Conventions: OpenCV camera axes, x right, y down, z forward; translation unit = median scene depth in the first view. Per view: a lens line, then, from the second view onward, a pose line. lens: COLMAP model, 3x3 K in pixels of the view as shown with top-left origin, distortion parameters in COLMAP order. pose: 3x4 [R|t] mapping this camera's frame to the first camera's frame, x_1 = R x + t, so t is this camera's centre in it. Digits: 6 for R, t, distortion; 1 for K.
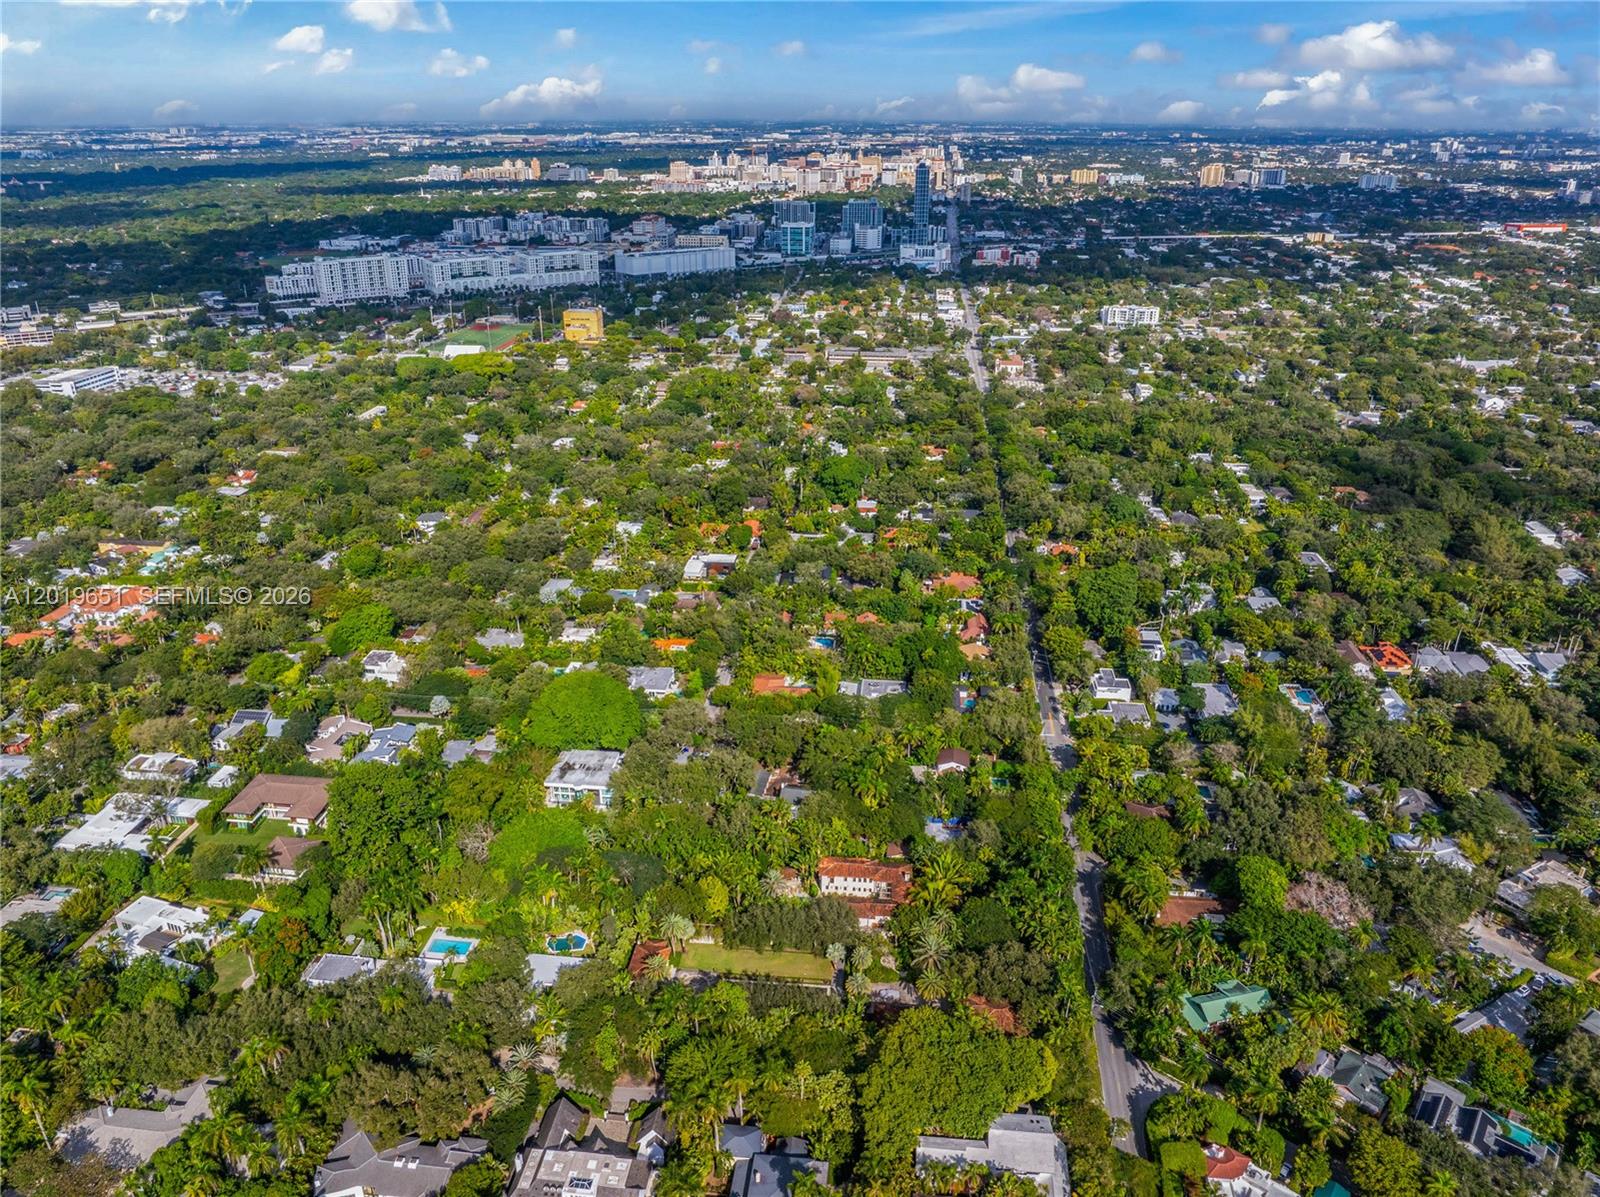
lens RADIAL K [[1115.0, 0, 809.0], [0, 1115.0, 601.1], [0, 0, 1]] dist [-0.037200, -0.001208]
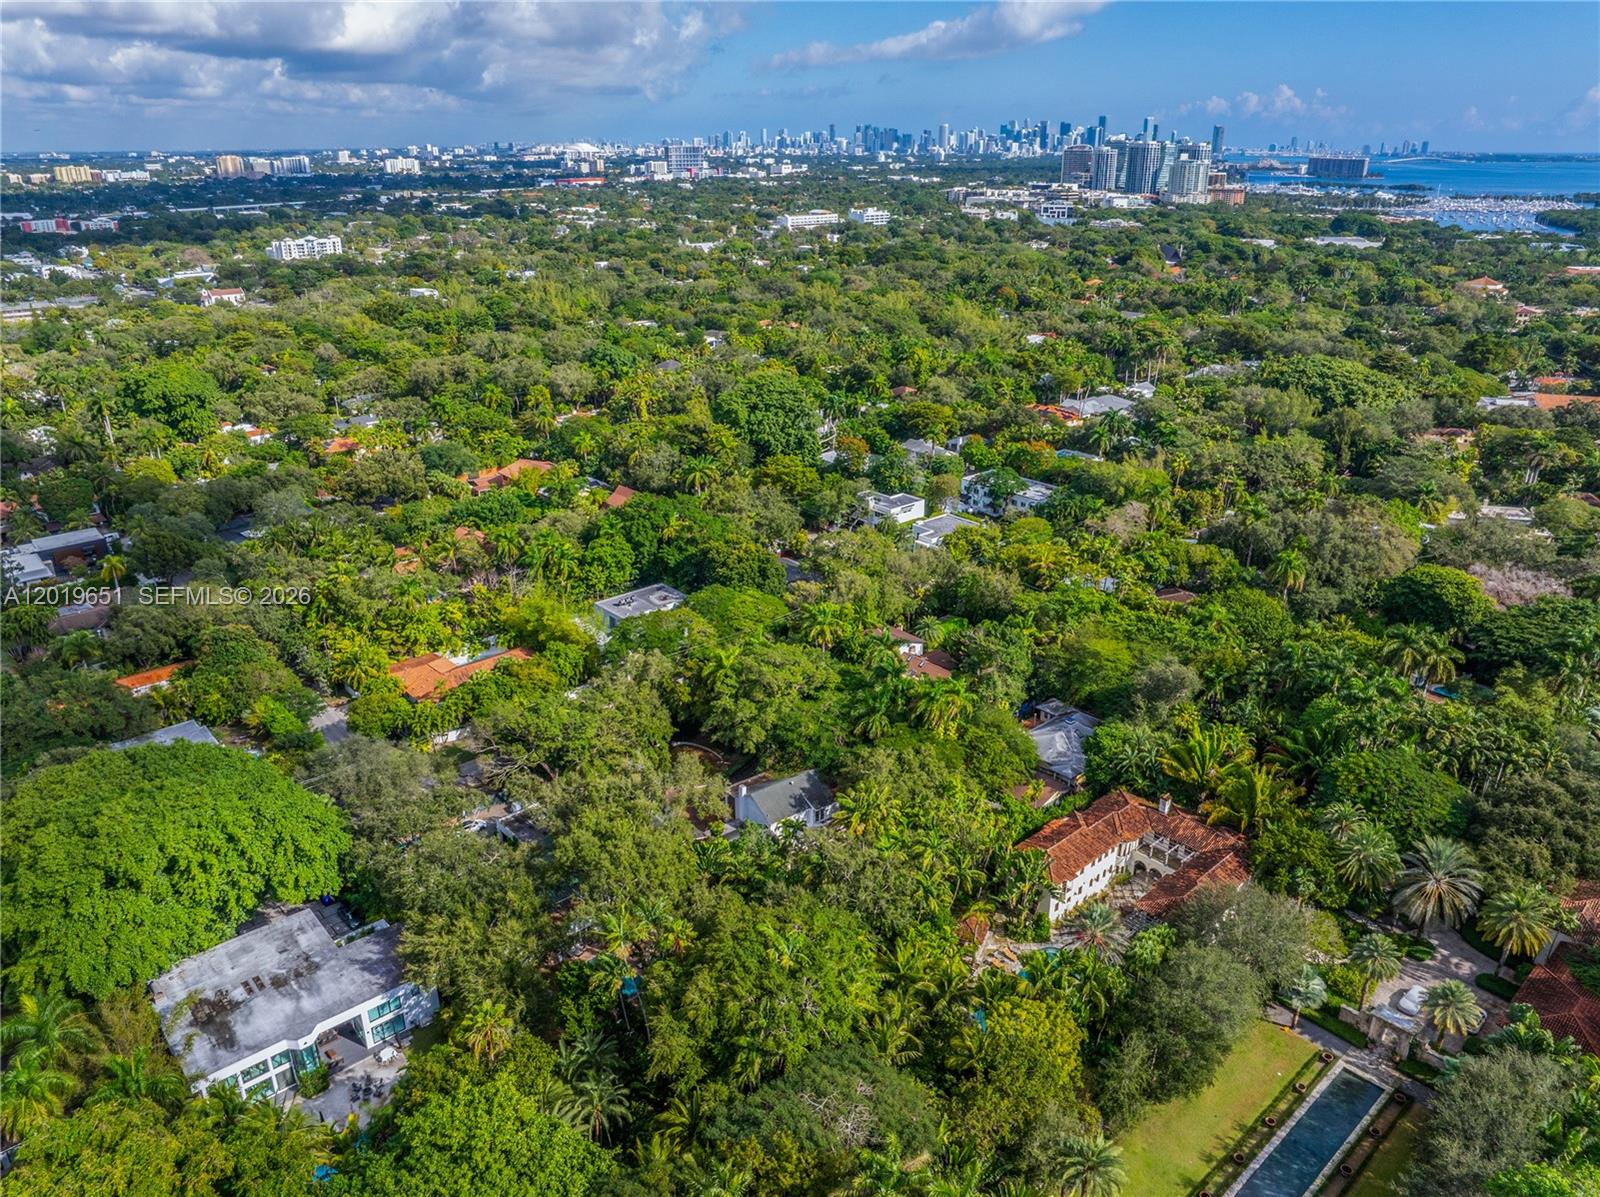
lens RADIAL K [[1120.7, 0, 808.6], [0, 1120.7, 597.8], [0, 0, 1]] dist [-0.058786, 0.030553]
pose [[0.674913, -0.281412, 0.682129, -0.242516], [0.297306, 0.949774, 0.097668, 0.045380], [-0.675353, 0.136884, 0.724680, 0.530454]]
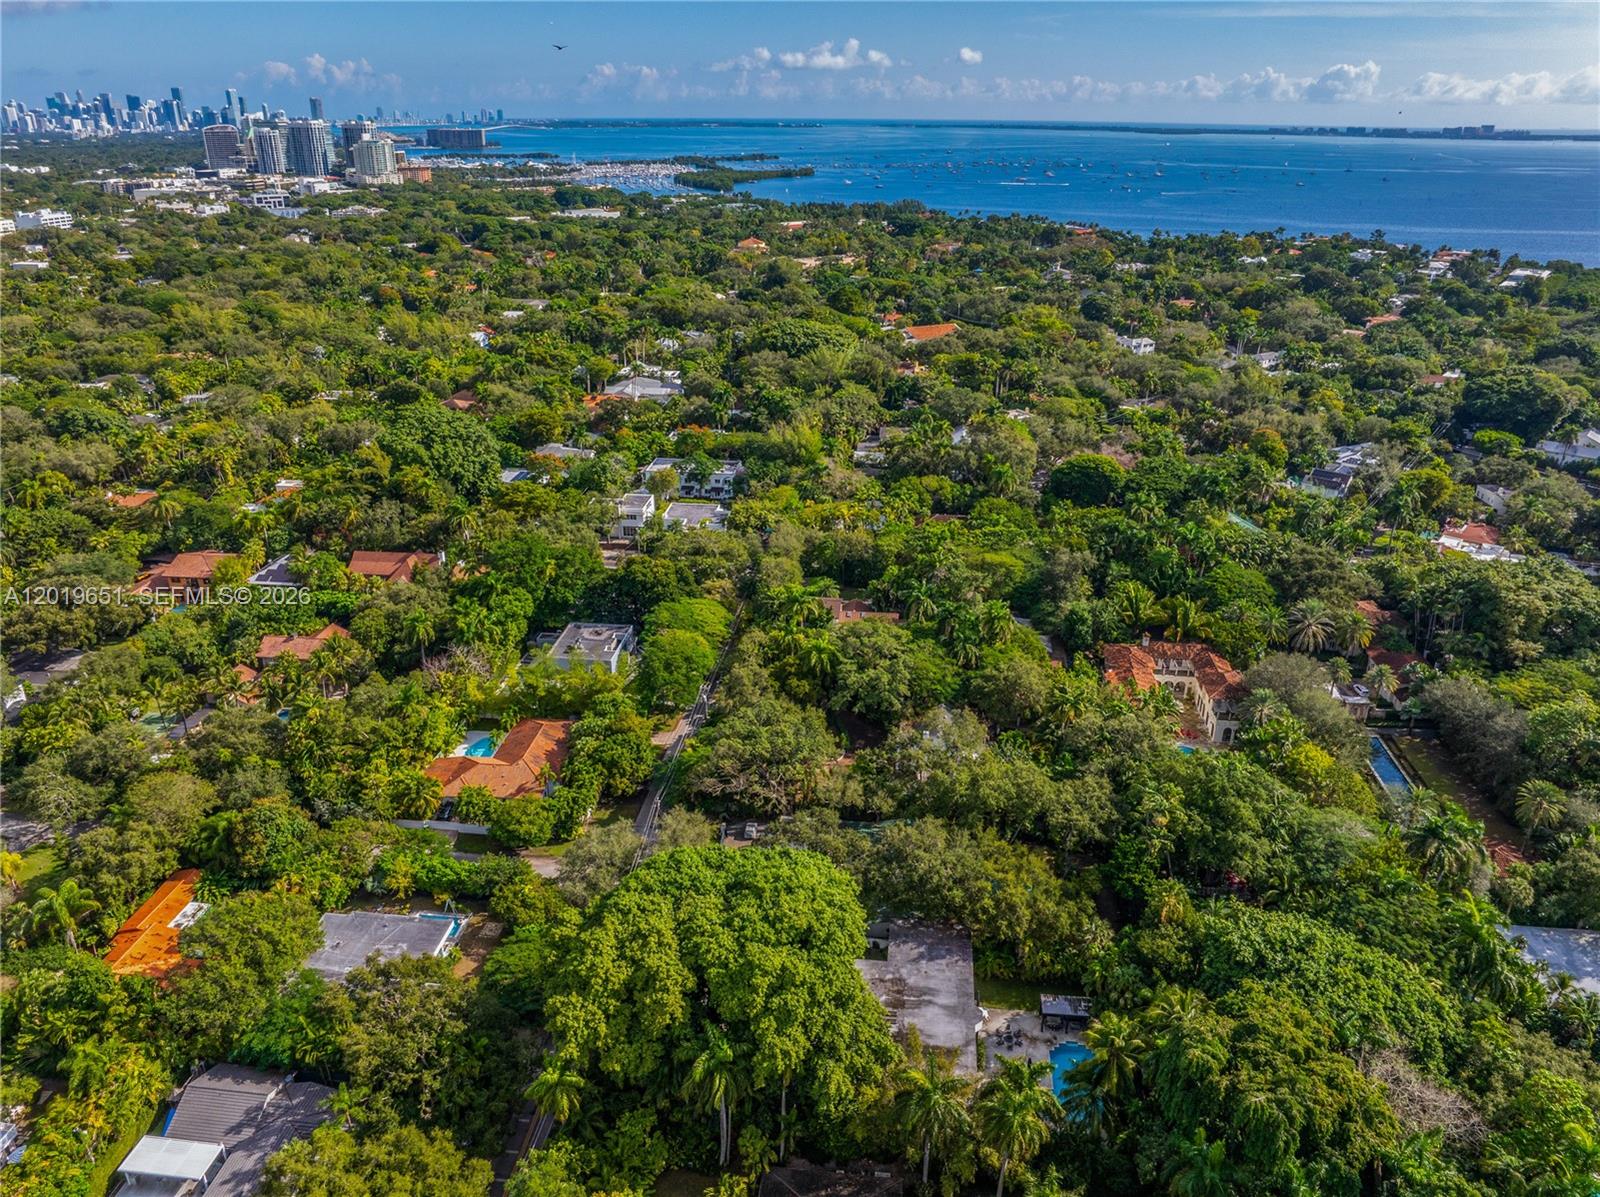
lens RADIAL K [[1120.7, 0, 808.6], [0, 1120.7, 597.8], [0, 0, 1]] dist [-0.058786, 0.030553]
pose [[0.001311, -0.400605, 0.916250, -0.409606], [0.396449, 0.841378, 0.367302, -0.093695], [-0.918056, 0.362765, 0.159923, 0.778436]]
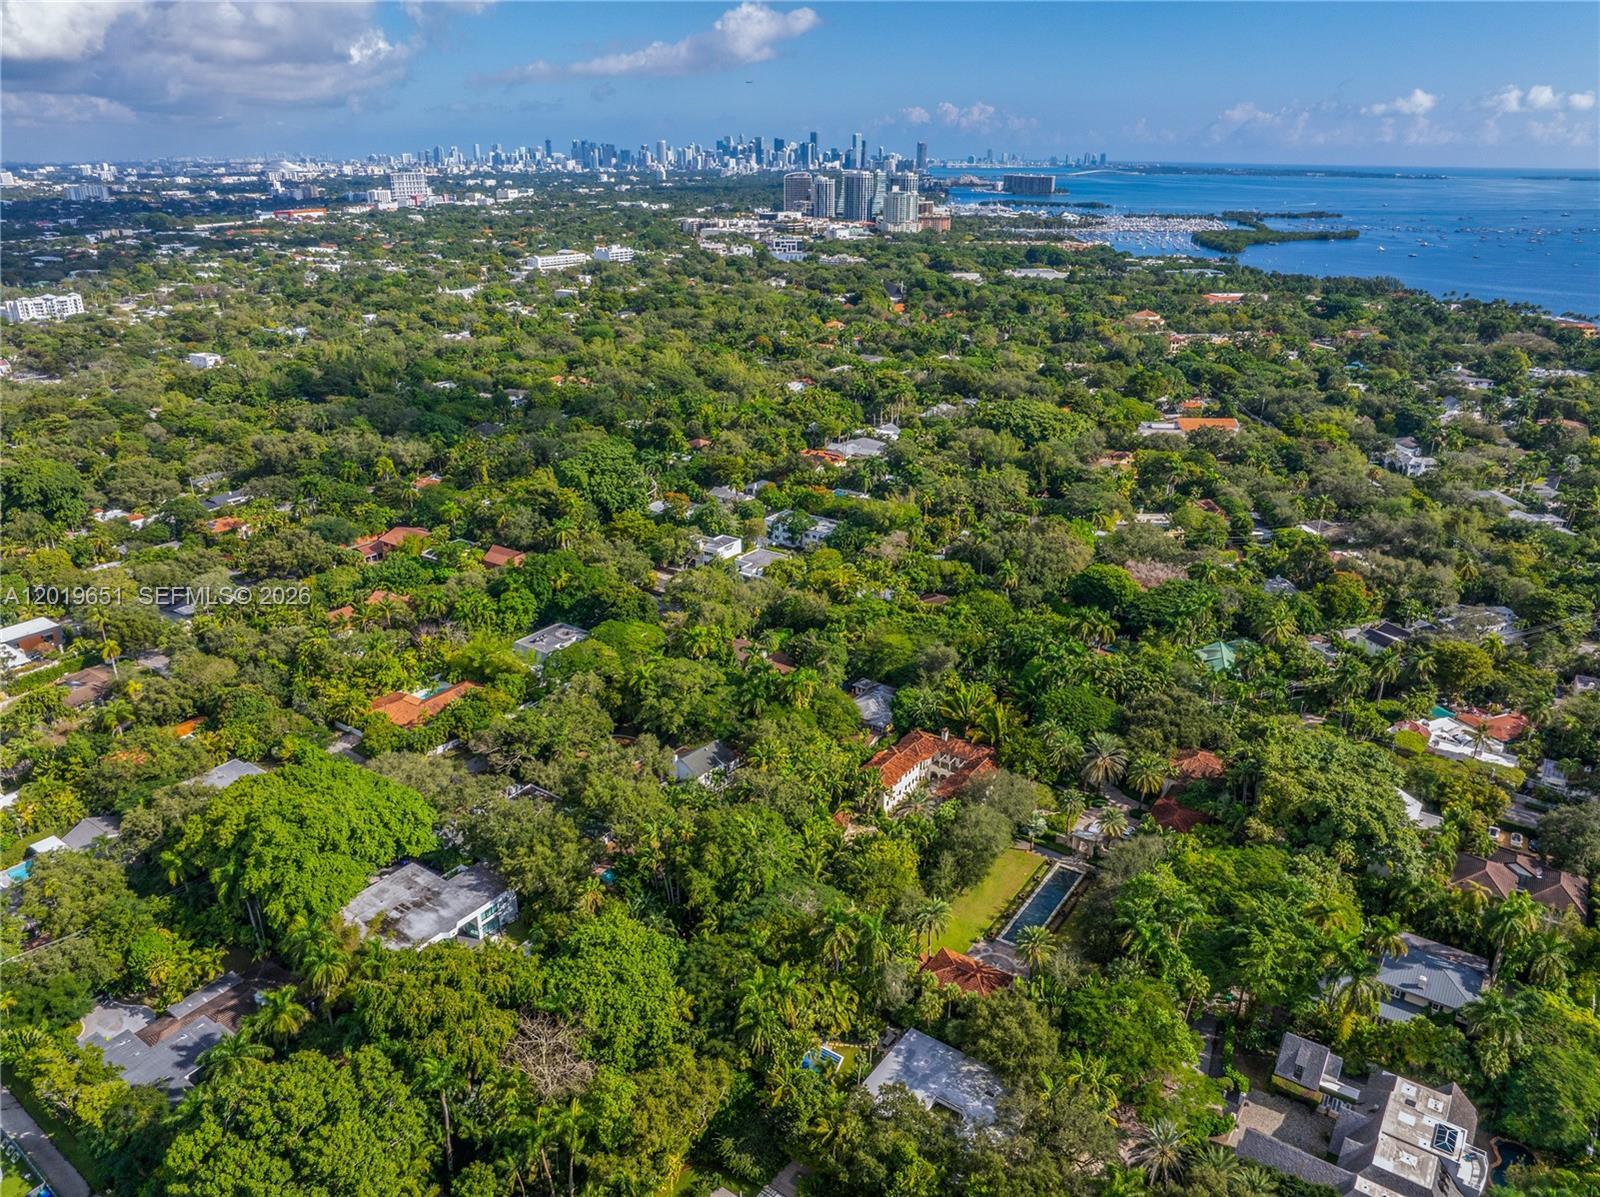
lens RADIAL K [[1120.7, 0, 808.6], [0, 1120.7, 597.8], [0, 0, 1]] dist [-0.058786, 0.030553]
pose [[0.482926, -0.324486, 0.813321, -0.416457], [0.348562, 0.923286, 0.161392, -0.004053], [-0.803297, 0.205552, 0.558983, 0.443333]]
